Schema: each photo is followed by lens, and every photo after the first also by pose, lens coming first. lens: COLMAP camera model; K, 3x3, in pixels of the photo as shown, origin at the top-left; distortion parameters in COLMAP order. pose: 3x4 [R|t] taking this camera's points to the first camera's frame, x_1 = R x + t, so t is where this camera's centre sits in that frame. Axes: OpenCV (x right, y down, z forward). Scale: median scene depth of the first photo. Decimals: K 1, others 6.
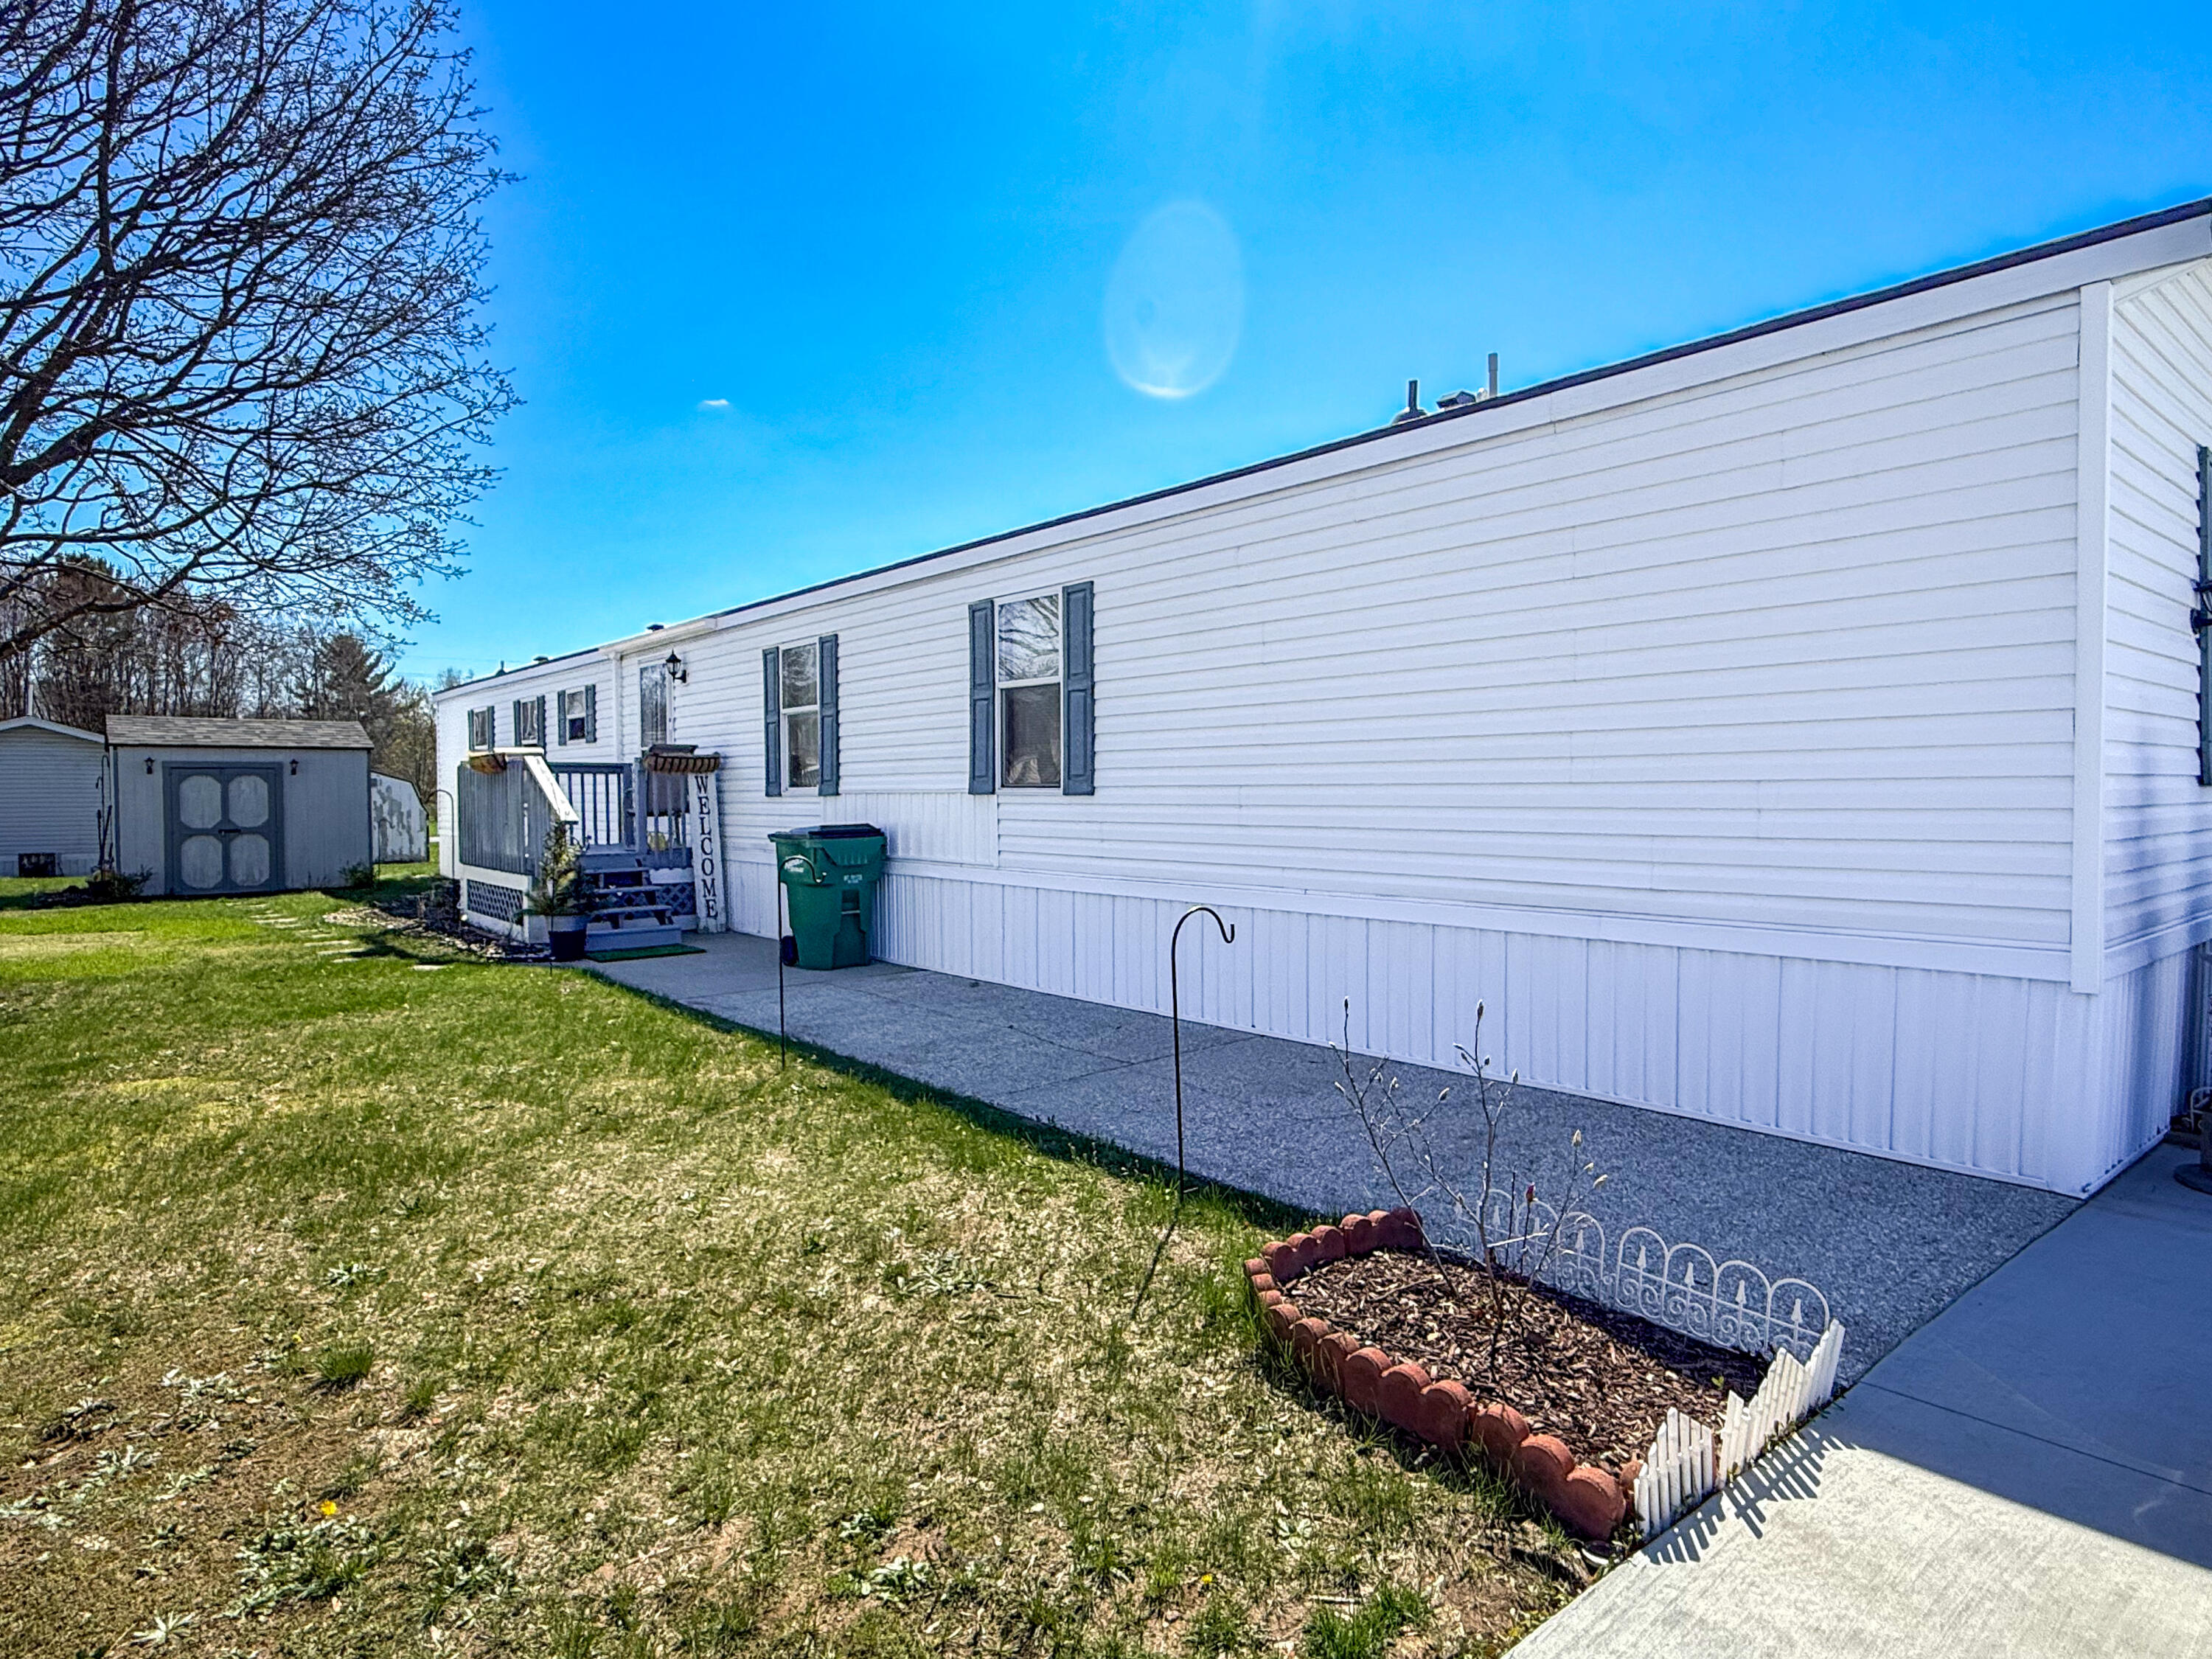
lens RADIAL K [[1239.0, 0, 1104.2], [0, 1239.0, 824.4], [0, 0, 1]] dist [-0.000983, 0.000318]
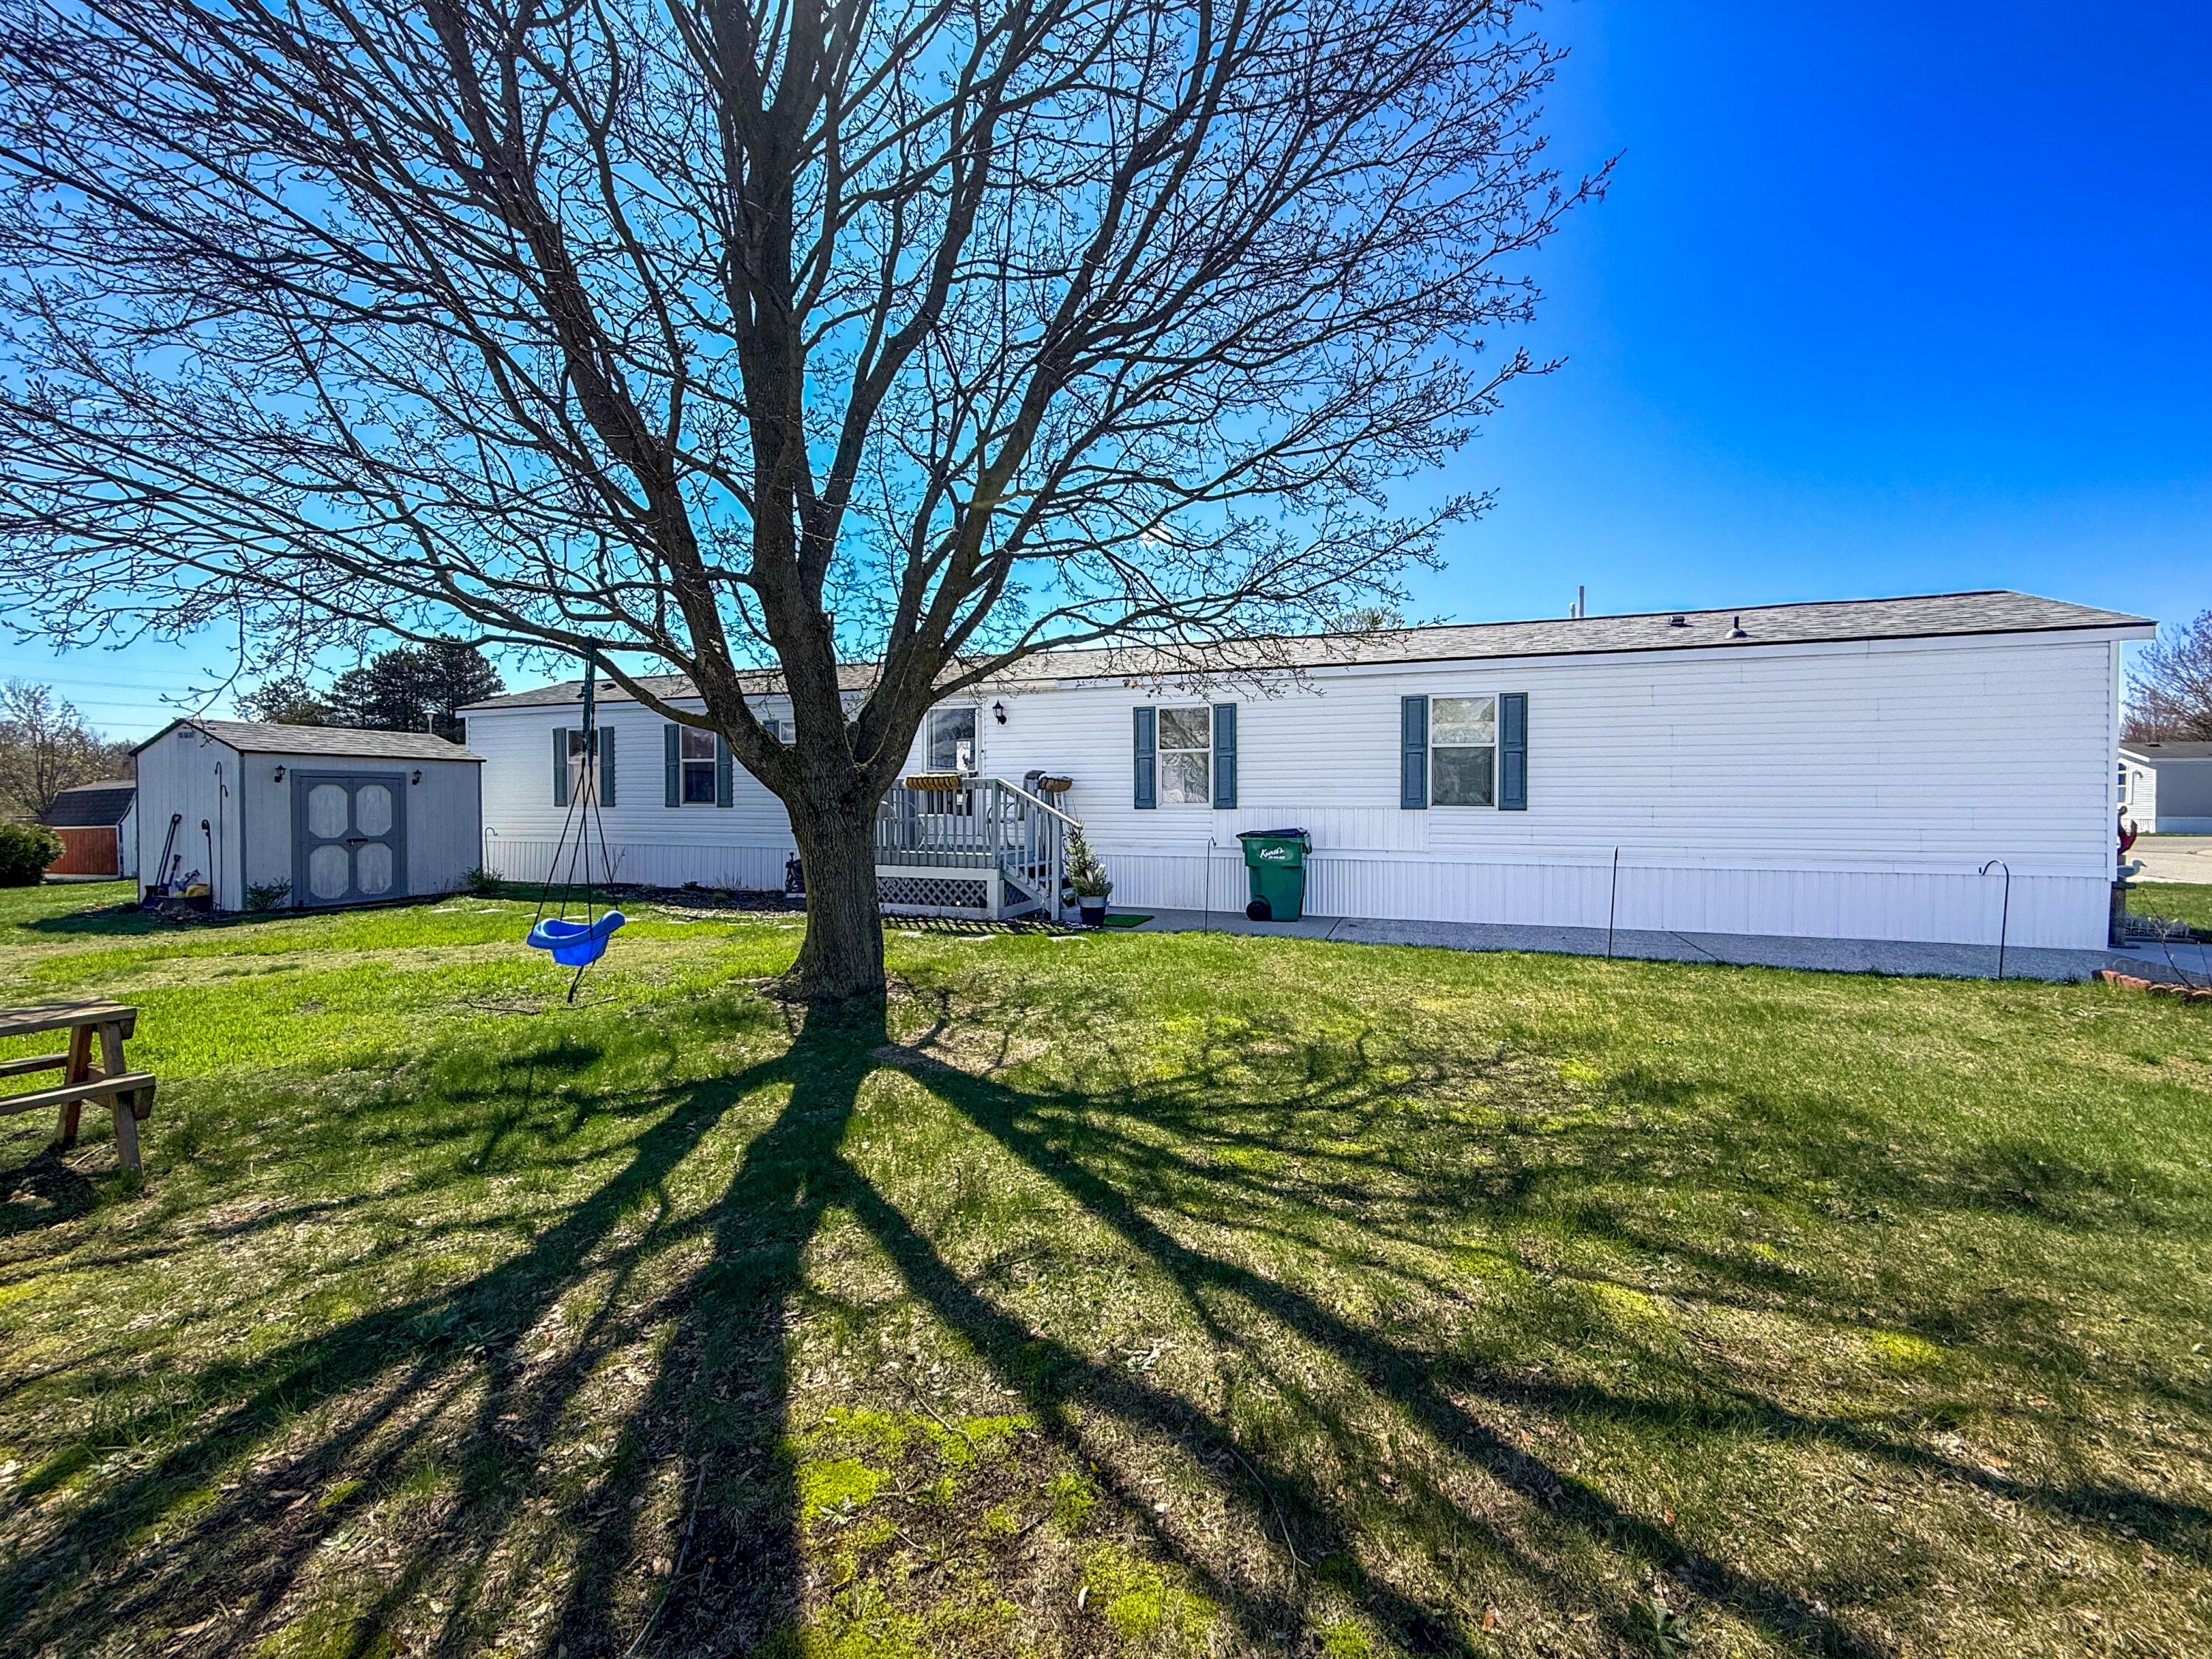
lens RADIAL K [[888.3, 0, 1107.4], [0, 888.3, 818.7], [0, 0, 1]] dist [0.000825, 0.000028]
pose [[0.867562, -0.000253, 0.497328, -0.824874], [0.006243, 0.999927, -0.010381, -0.001453], [-0.497289, 0.012111, 0.867500, 0.124491]]
